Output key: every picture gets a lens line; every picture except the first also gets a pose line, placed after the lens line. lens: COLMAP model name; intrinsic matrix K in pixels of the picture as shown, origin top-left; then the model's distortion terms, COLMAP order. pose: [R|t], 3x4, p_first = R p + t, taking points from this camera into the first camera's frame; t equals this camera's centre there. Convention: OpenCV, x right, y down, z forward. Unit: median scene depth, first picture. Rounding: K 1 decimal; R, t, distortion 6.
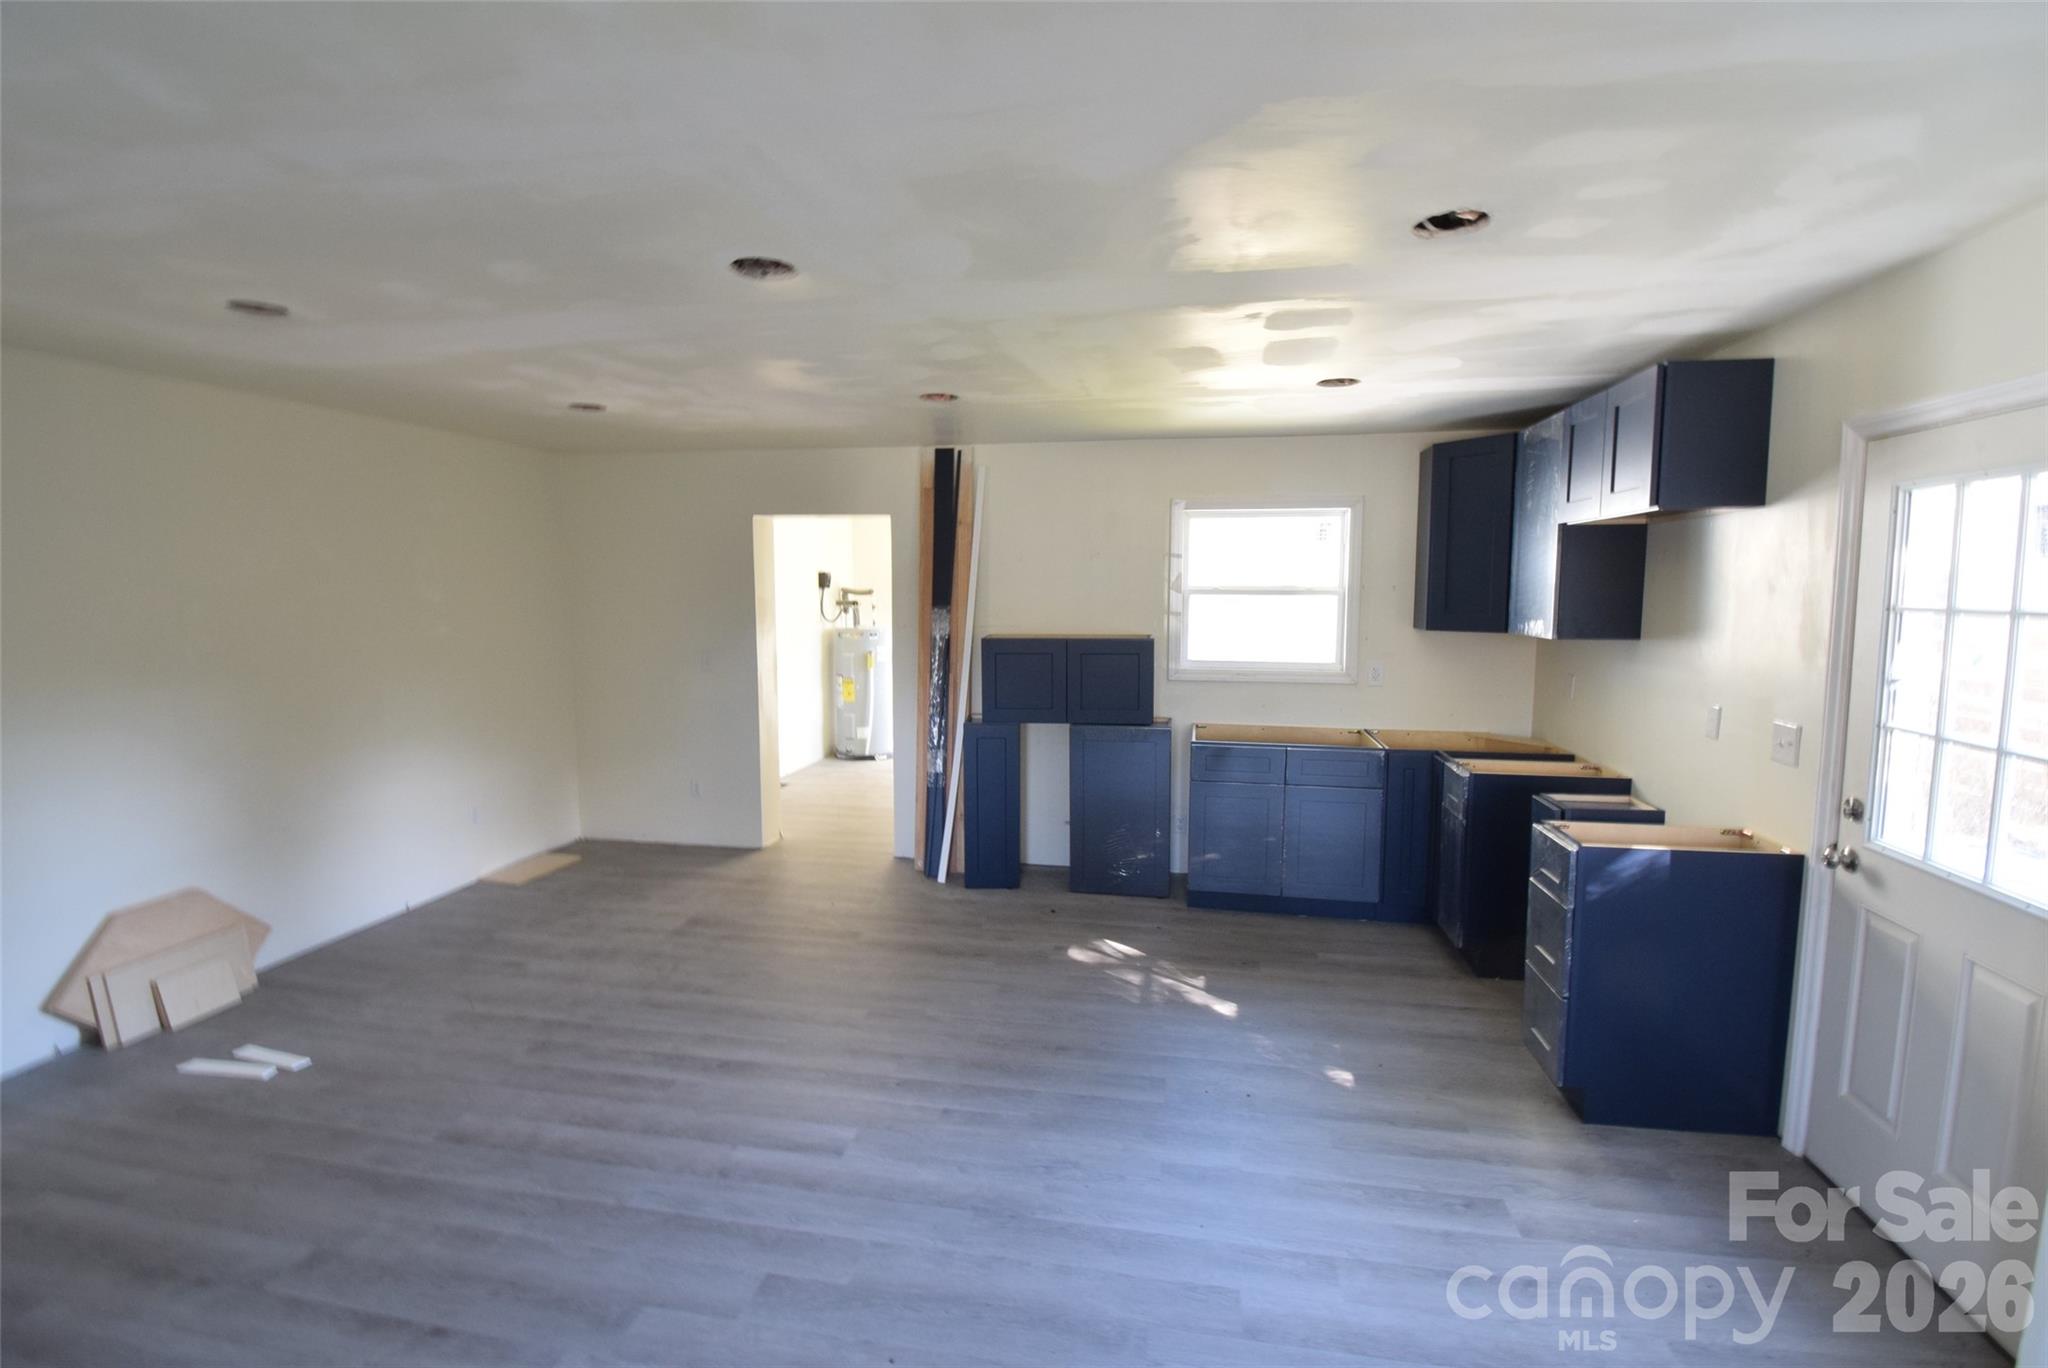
lens RADIAL K [[910.8, 0, 1027.3], [0, 910.8, 679.4], [0, 0, 1]] dist [0.009418, -0.017681]
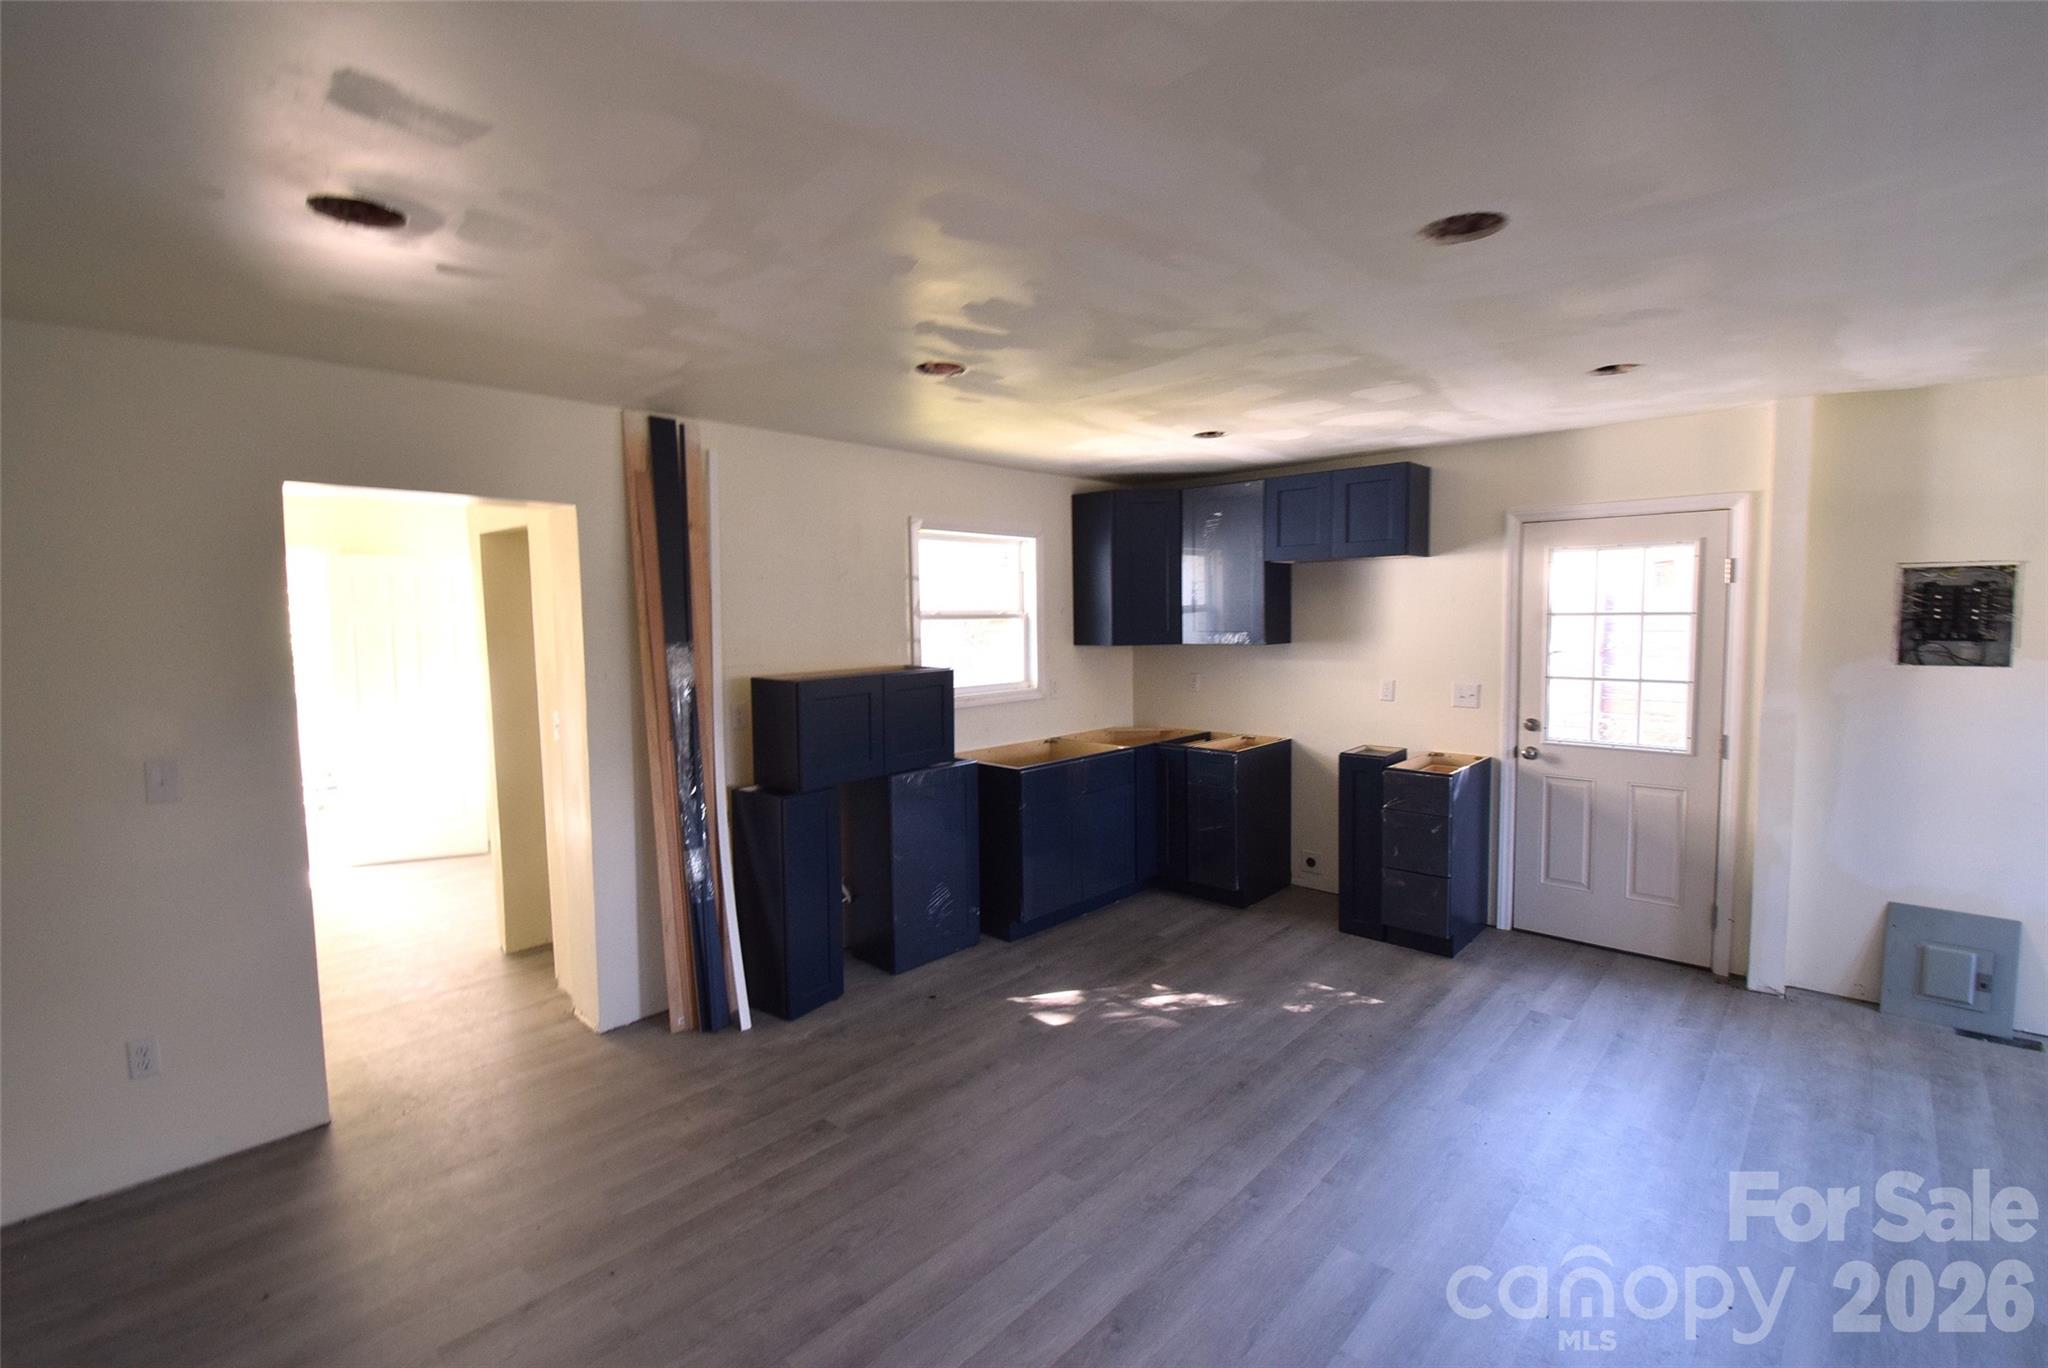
lens RADIAL K [[910.8, 0, 1023.3], [0, 910.8, 677.7], [0, 0, 1]] dist [0.009418, -0.017681]
pose [[0.532210, -0.069884, 0.843723, -0.809656], [0.100138, 0.994788, 0.019230, -0.060601], [-0.840669, 0.074254, 0.536434, 0.601186]]
